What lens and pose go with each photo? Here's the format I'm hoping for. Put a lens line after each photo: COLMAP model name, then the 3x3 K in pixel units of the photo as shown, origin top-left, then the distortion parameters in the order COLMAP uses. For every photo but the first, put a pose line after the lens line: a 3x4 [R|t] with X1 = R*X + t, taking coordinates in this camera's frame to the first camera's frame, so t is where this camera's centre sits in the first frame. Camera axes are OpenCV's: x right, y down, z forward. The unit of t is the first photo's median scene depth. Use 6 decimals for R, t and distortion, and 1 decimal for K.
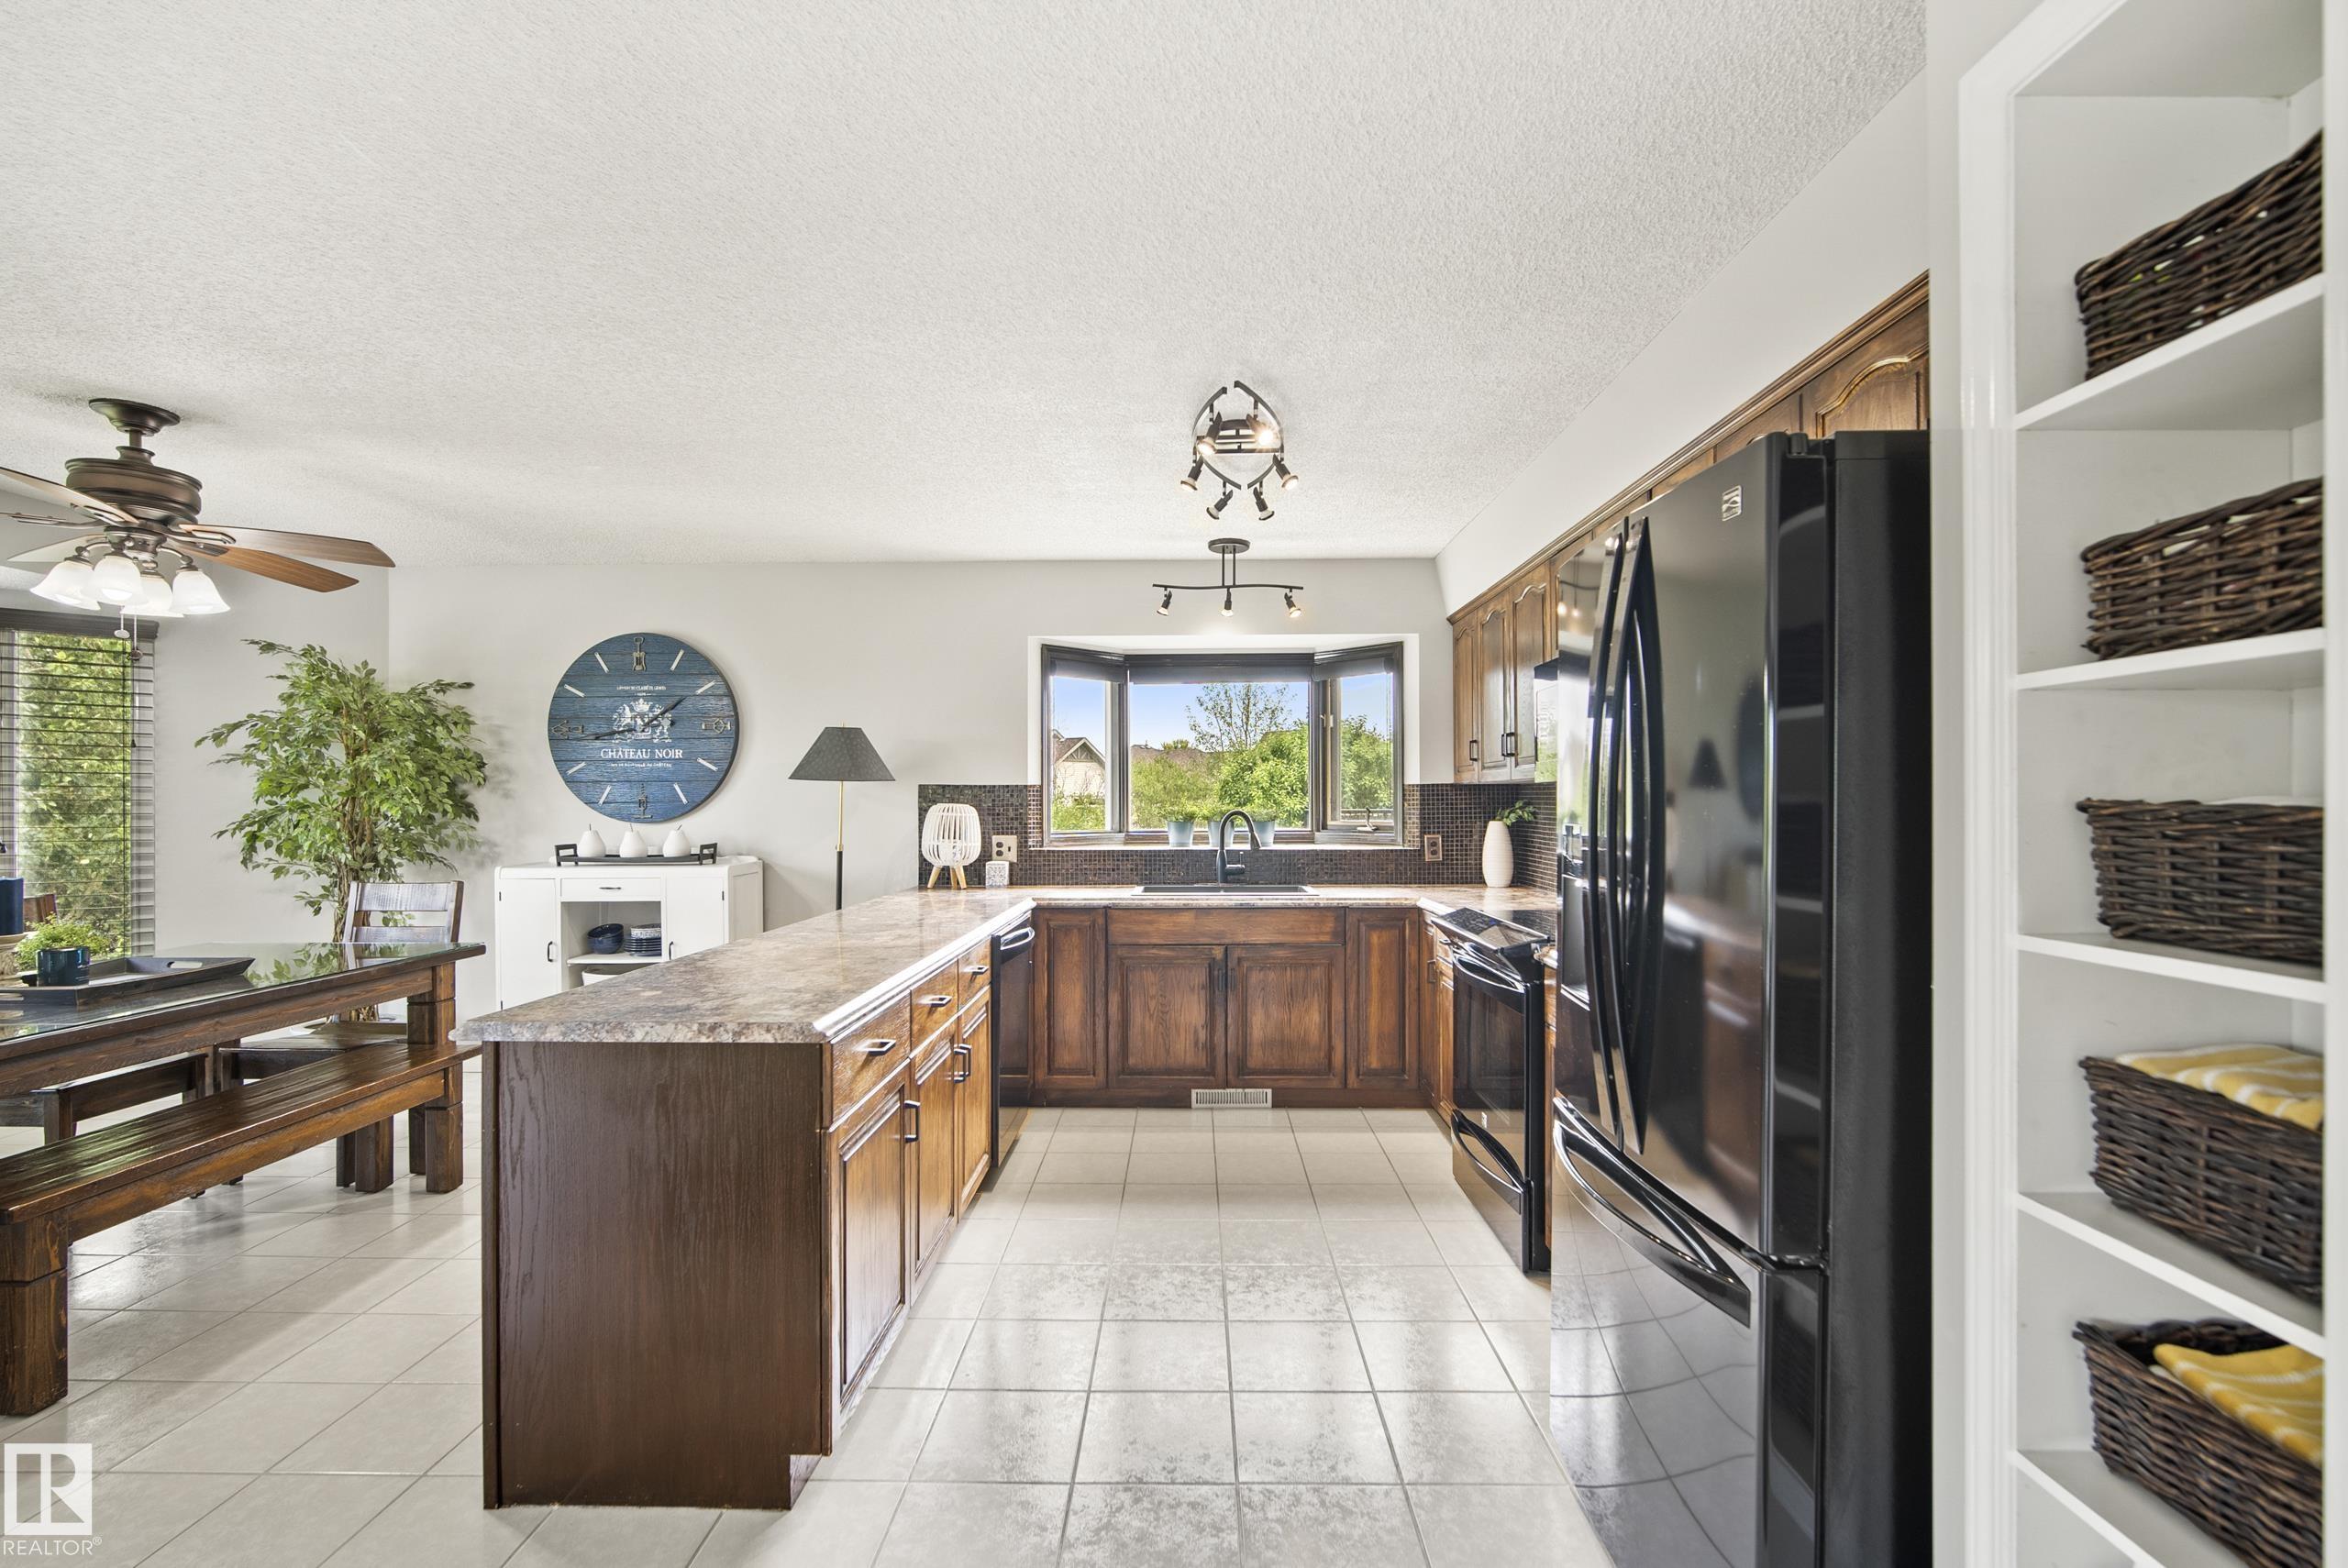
lens RADIAL K [[1038.7, 0, 1169.5], [0, 1038.7, 793.9], [0, 0, 1]] dist [-0.013605, 0.000302]
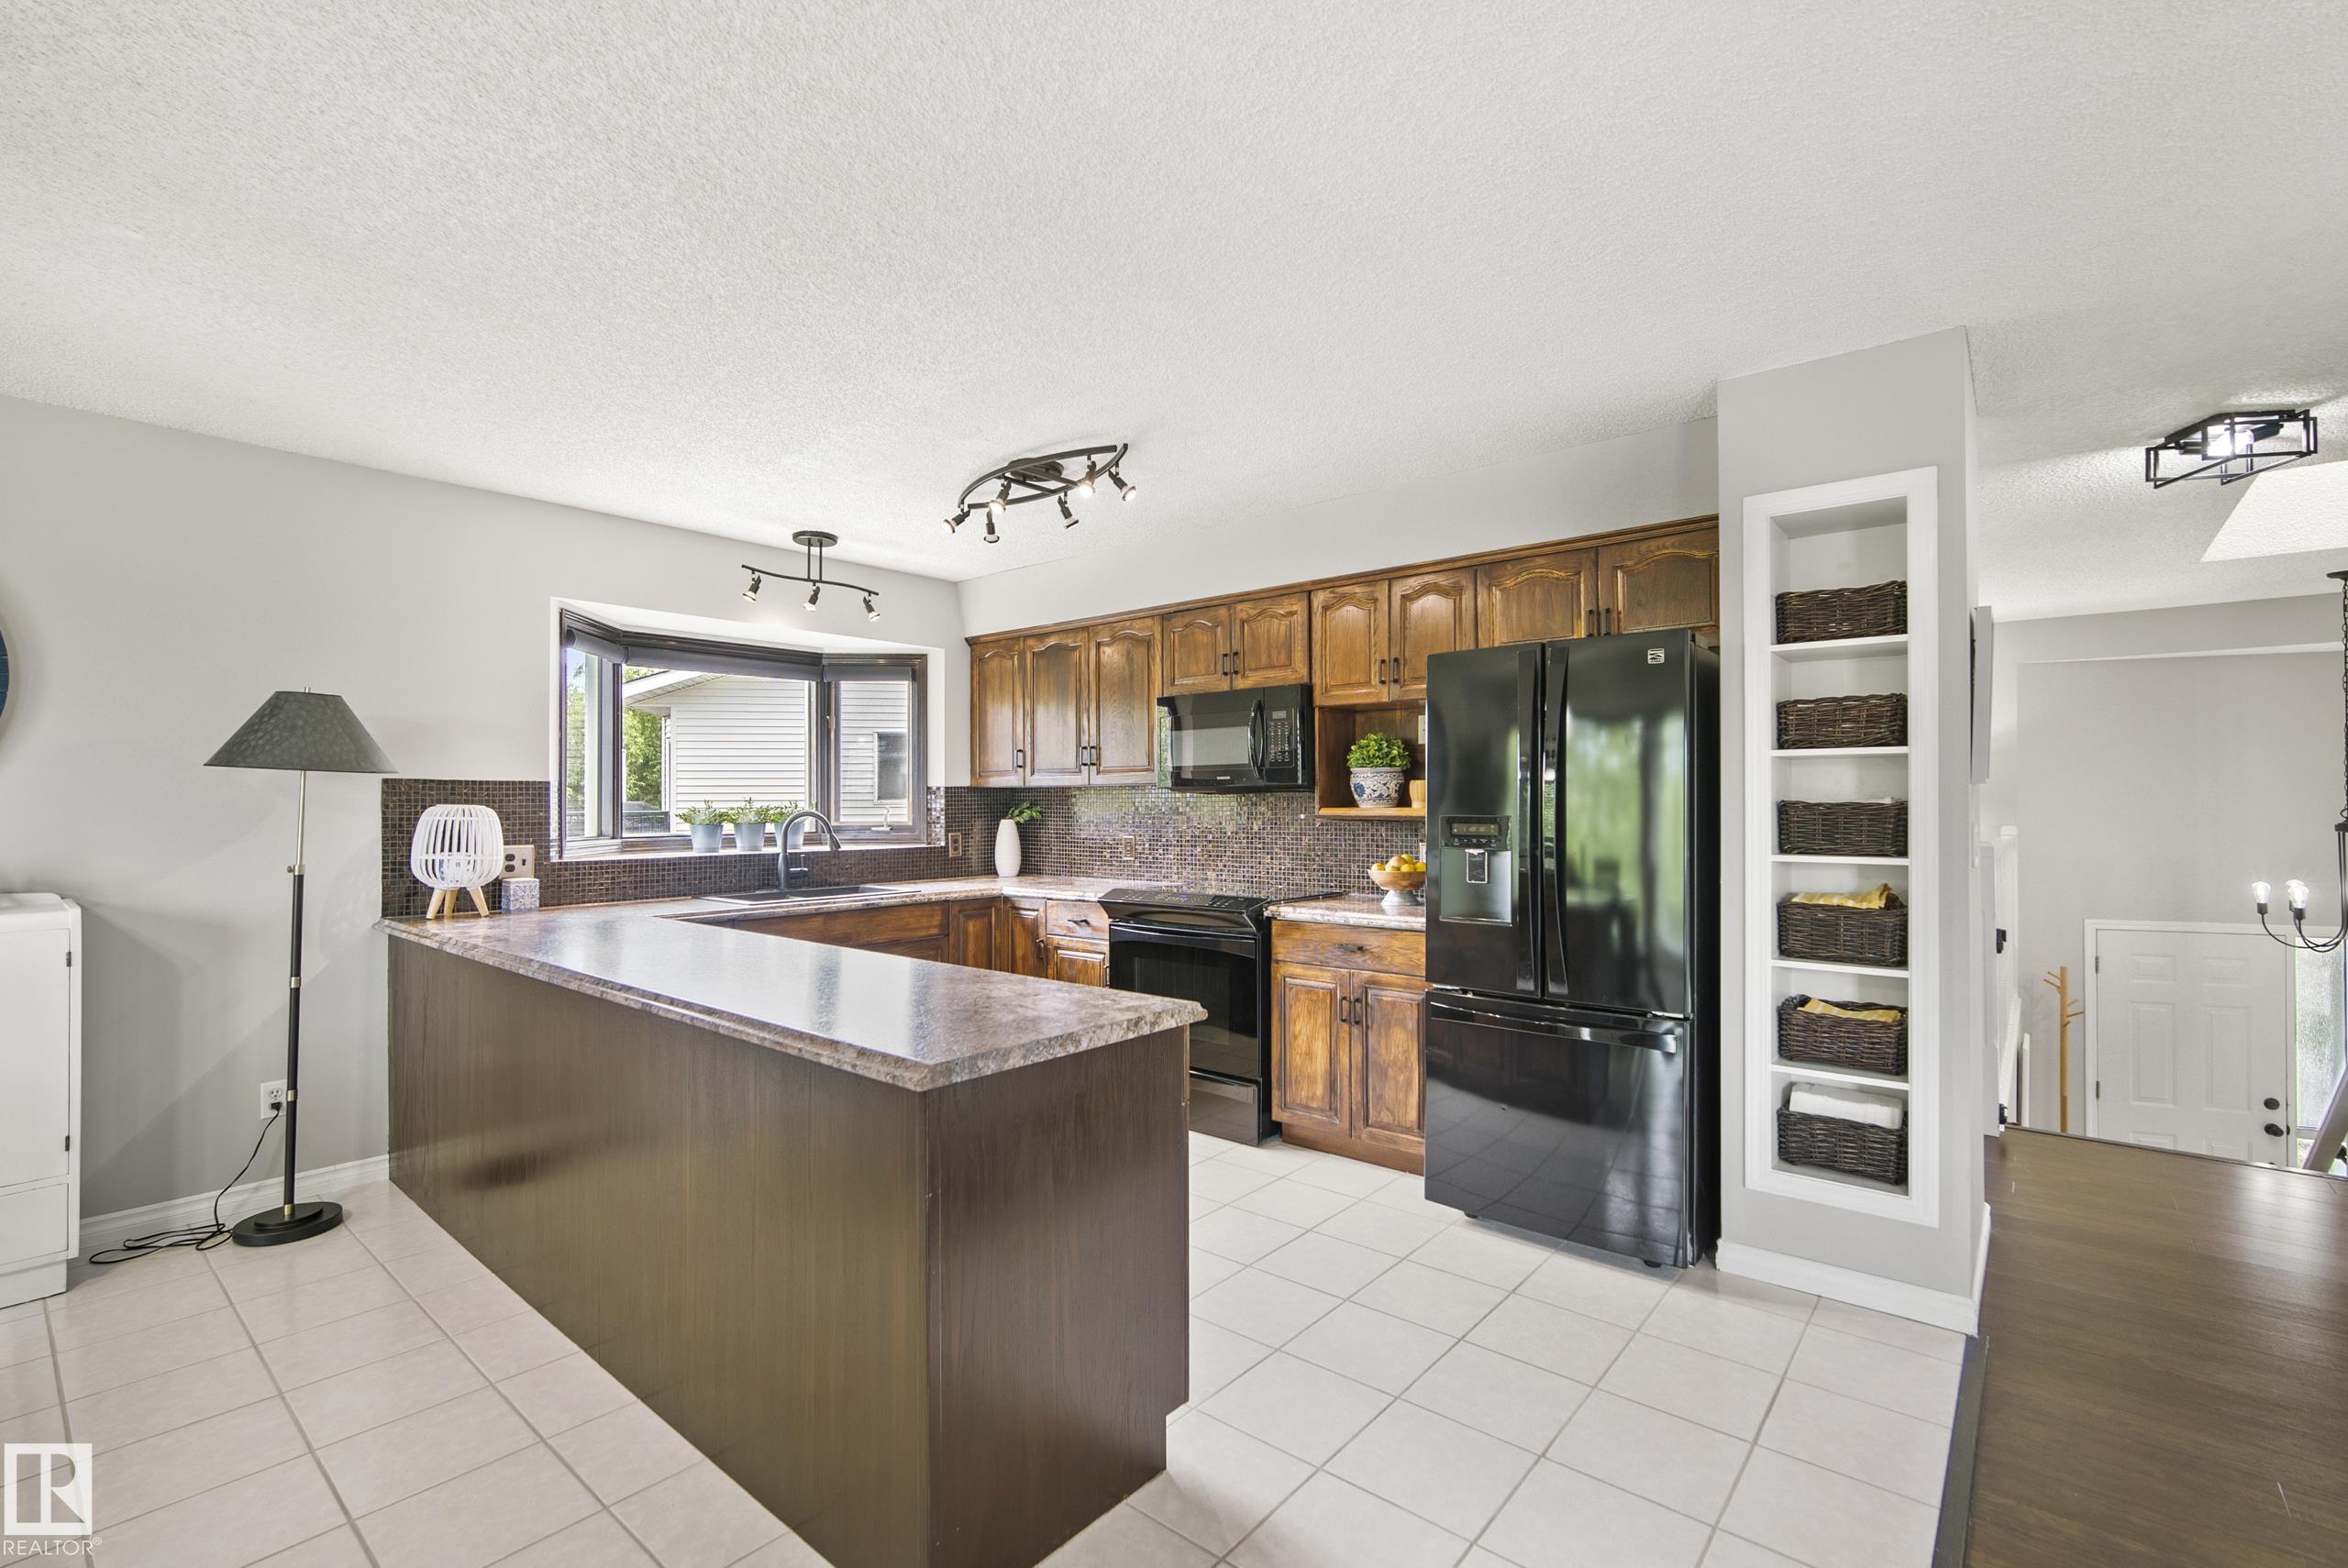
lens RADIAL K [[1038.7, 0, 1162.4], [0, 1038.7, 793.4], [0, 0, 1]] dist [-0.013605, 0.000302]
pose [[0.633121, 0.008001, 0.774011, -0.474314], [-0.005707, 0.999968, -0.005669, 0.002546], [-0.774032, -0.000828, 0.633146, 0.130586]]
